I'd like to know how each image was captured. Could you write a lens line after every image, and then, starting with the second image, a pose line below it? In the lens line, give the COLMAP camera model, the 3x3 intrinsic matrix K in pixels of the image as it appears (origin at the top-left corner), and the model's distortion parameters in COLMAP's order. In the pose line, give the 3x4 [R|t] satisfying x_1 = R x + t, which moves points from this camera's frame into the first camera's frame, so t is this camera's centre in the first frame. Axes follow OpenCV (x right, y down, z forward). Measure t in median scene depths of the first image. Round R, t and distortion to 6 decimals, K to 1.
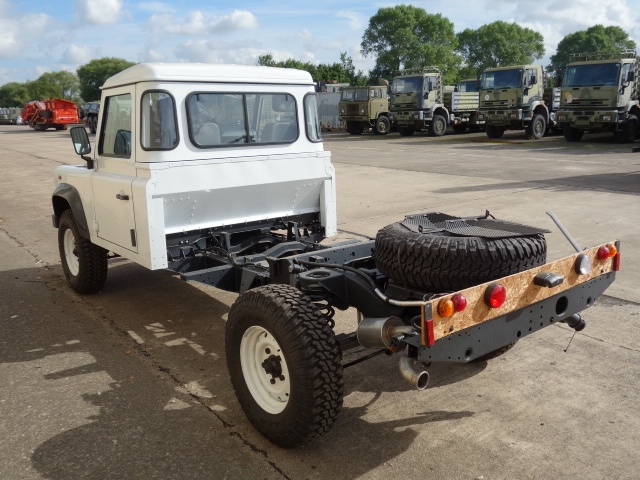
lens RADIAL K [[567.4, 0, 318.5], [0, 567.4, 239.1], [0, 0, 1]] dist [-0.005420, 0.001940]
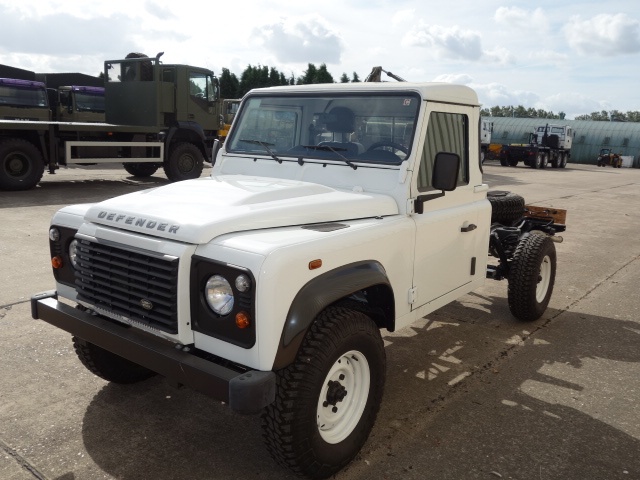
lens RADIAL K [[567.4, 0, 322.3], [0, 567.4, 241.2], [0, 0, 1]] dist [-0.005420, 0.001940]
pose [[-0.250754, -0.170325, 0.952949, -1.417833], [0.167775, 0.961856, 0.216065, -0.353540], [-0.953401, 0.214060, -0.212613, 1.748181]]
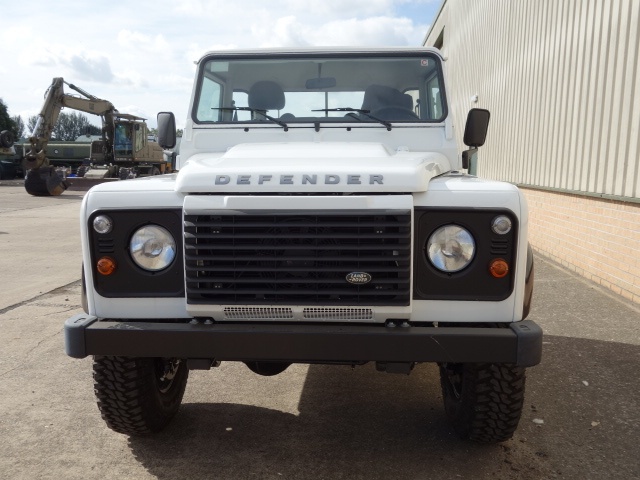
lens RADIAL K [[567.4, 0, 317.8], [0, 567.4, 237.9], [0, 0, 1]] dist [-0.005420, 0.001940]
pose [[-0.746112, -0.064795, 0.662660, -1.014492], [0.157820, 0.949680, 0.270555, -0.354695], [-0.646846, 0.306446, -0.698341, 2.249235]]
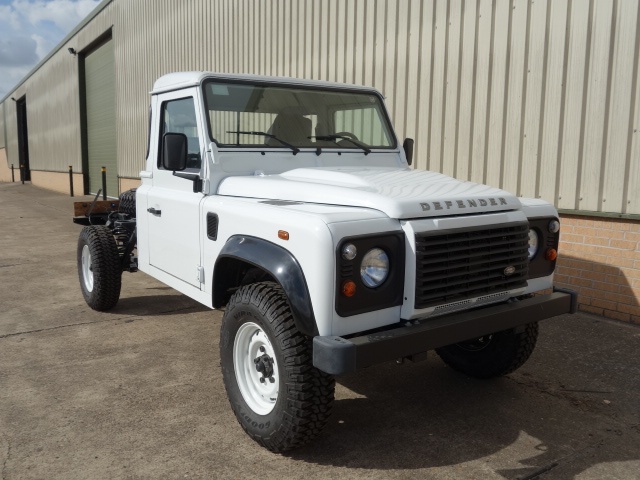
lens RADIAL K [[567.4, 0, 317.2], [0, 567.4, 243.3], [0, 0, 1]] dist [-0.005420, 0.001940]
pose [[-0.997968, 0.014490, 0.062046, -0.433674], [0.035322, 0.936274, 0.349489, -0.489394], [-0.053028, 0.350971, -0.934884, 2.605446]]
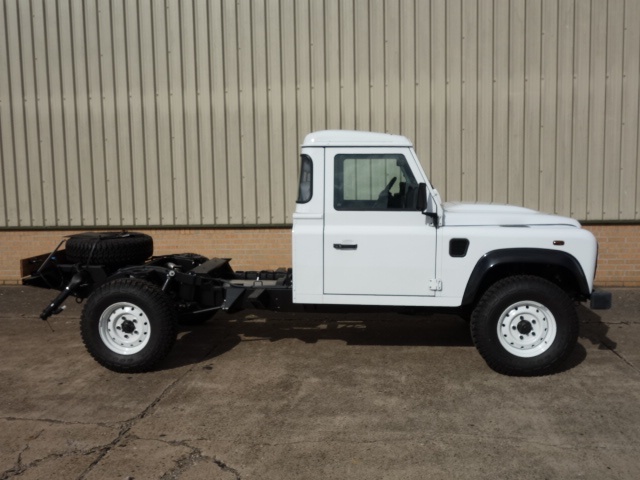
lens RADIAL K [[567.4, 0, 321.6], [0, 567.4, 239.2], [0, 0, 1]] dist [-0.005420, 0.001940]
pose [[-0.694291, 0.113565, -0.710678, 0.961434], [-0.119486, 0.955578, 0.269431, -0.536707], [0.709706, 0.271980, -0.649880, 2.369750]]
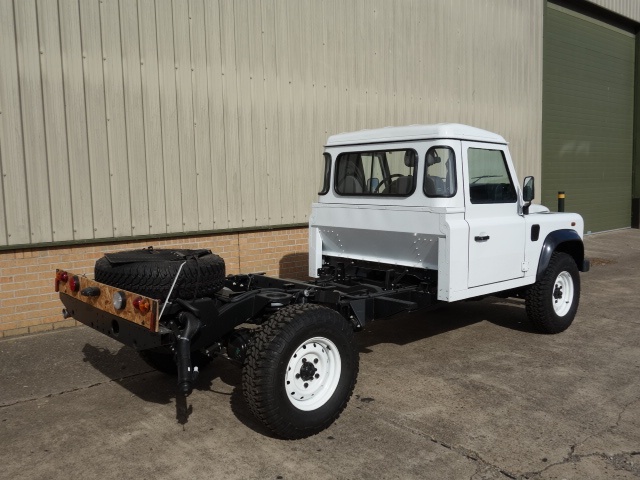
lens RADIAL K [[567.4, 0, 319.7], [0, 567.4, 241.1], [0, 0, 1]] dist [-0.005420, 0.001940]
pose [[0.057631, 0.126548, -0.990285, 1.306256], [-0.201168, 0.973059, 0.112640, -0.231388], [0.977860, 0.192722, 0.081536, 1.036143]]
